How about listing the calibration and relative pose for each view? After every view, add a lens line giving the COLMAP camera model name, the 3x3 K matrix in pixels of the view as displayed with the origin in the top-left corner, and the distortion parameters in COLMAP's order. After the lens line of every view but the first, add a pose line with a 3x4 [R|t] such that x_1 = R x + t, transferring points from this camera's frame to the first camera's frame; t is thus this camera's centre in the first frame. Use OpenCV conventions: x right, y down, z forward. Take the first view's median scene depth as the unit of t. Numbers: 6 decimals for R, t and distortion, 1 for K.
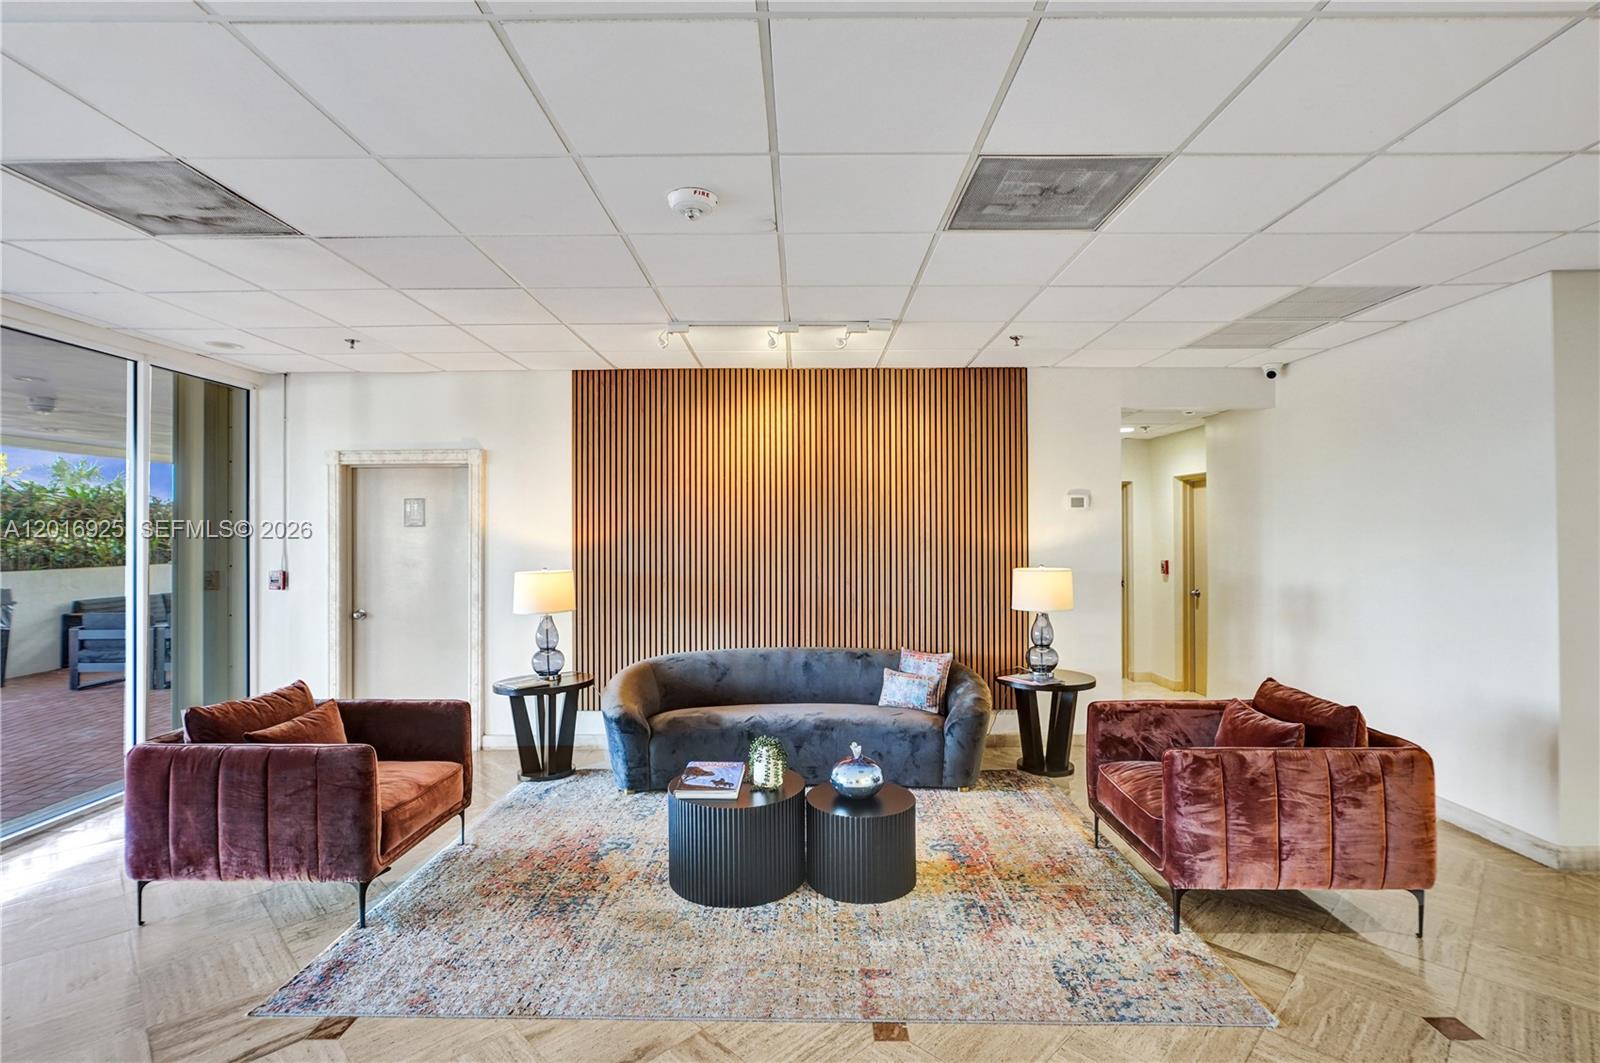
lens RADIAL K [[749.7, 0, 800.0], [0, 749.7, 531.5], [0, 0, 1]] dist [-0.001784, -0.000360]
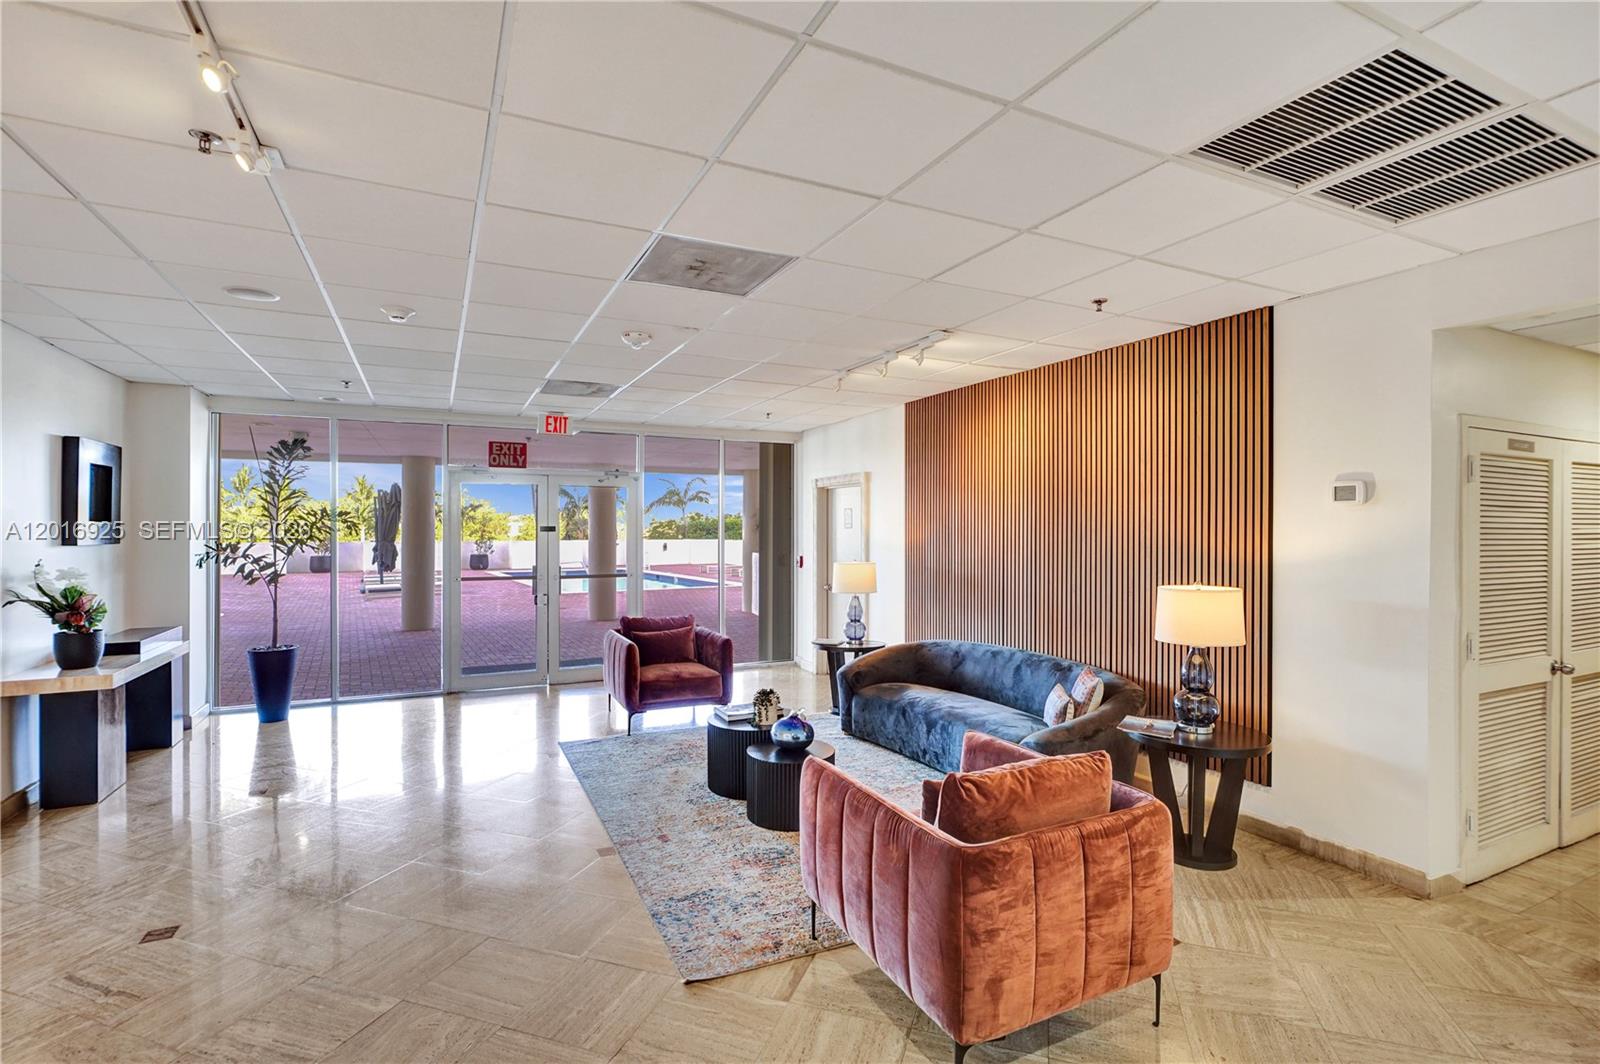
lens RADIAL K [[745.2, 0, 795.3], [0, 745.2, 540.2], [0, 0, 1]] dist [-0.015520, 0.008186]
pose [[0.444912, 0.016212, -0.895428, 0.748400], [0.001821, 0.999818, 0.019007, -0.011288], [0.895572, -0.010087, 0.444801, 0.290870]]
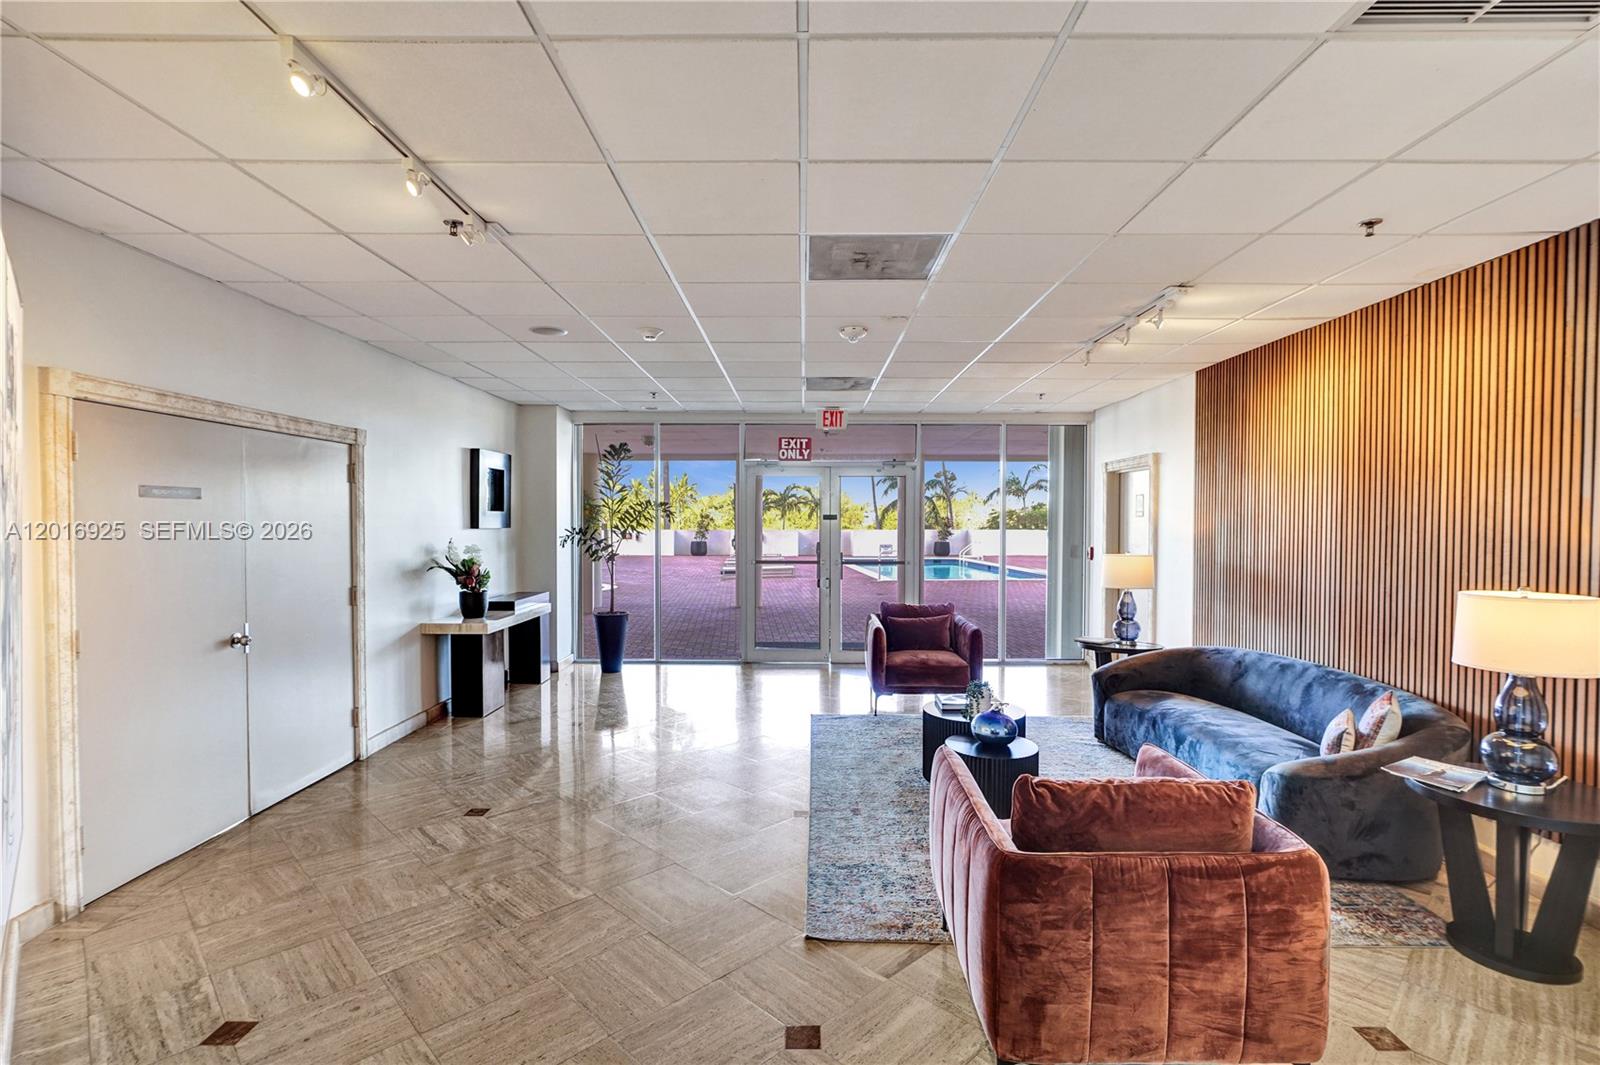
lens RADIAL K [[754.0, 0, 800.7], [0, 754.0, 546.4], [0, 0, 1]] dist [-0.015985, 0.008882]
pose [[0.003738, 0.039023, -0.999231, 0.803782], [0.002634, 0.999234, 0.039033, -0.007426], [0.999990, -0.002778, 0.003632, 0.438359]]
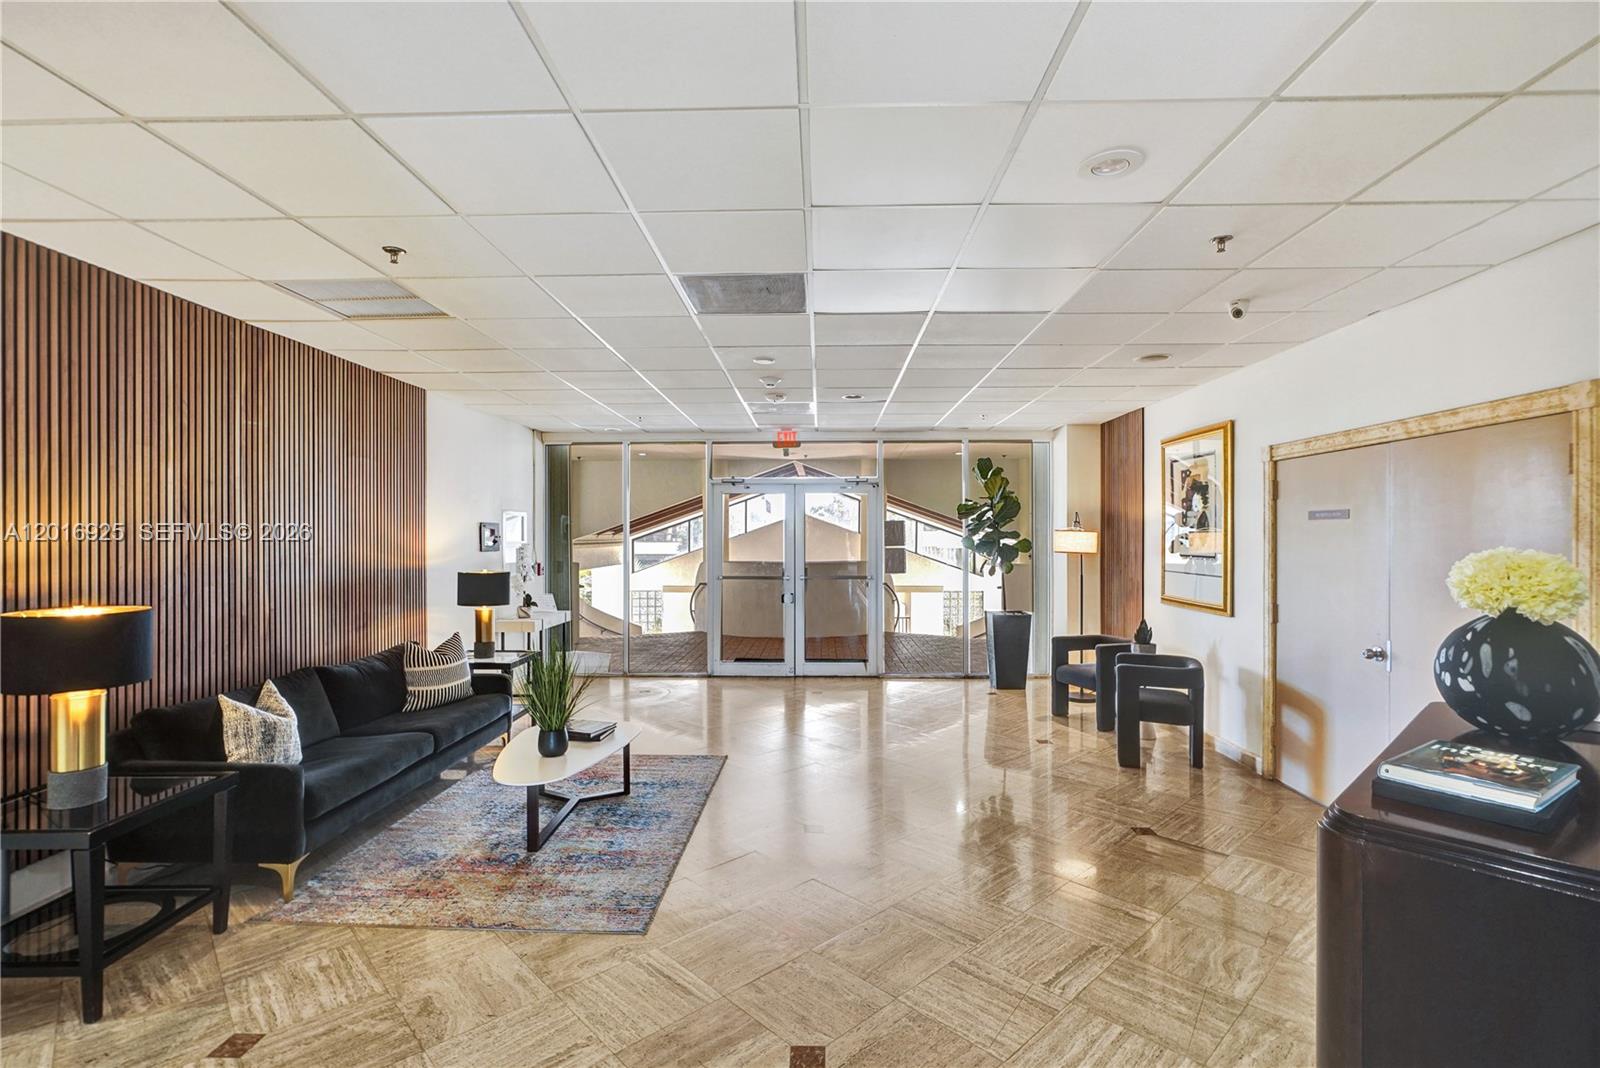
lens RADIAL K [[734.4, 0, 802.3], [0, 734.4, 541.5], [0, 0, 1]] dist [-0.004587, 0.000847]
pose [[0.016420, -0.001960, 0.999863, -0.671179], [0.000313, 0.999998, 0.001956, -0.002874], [-0.999865, 0.000281, 0.016420, 0.451818]]
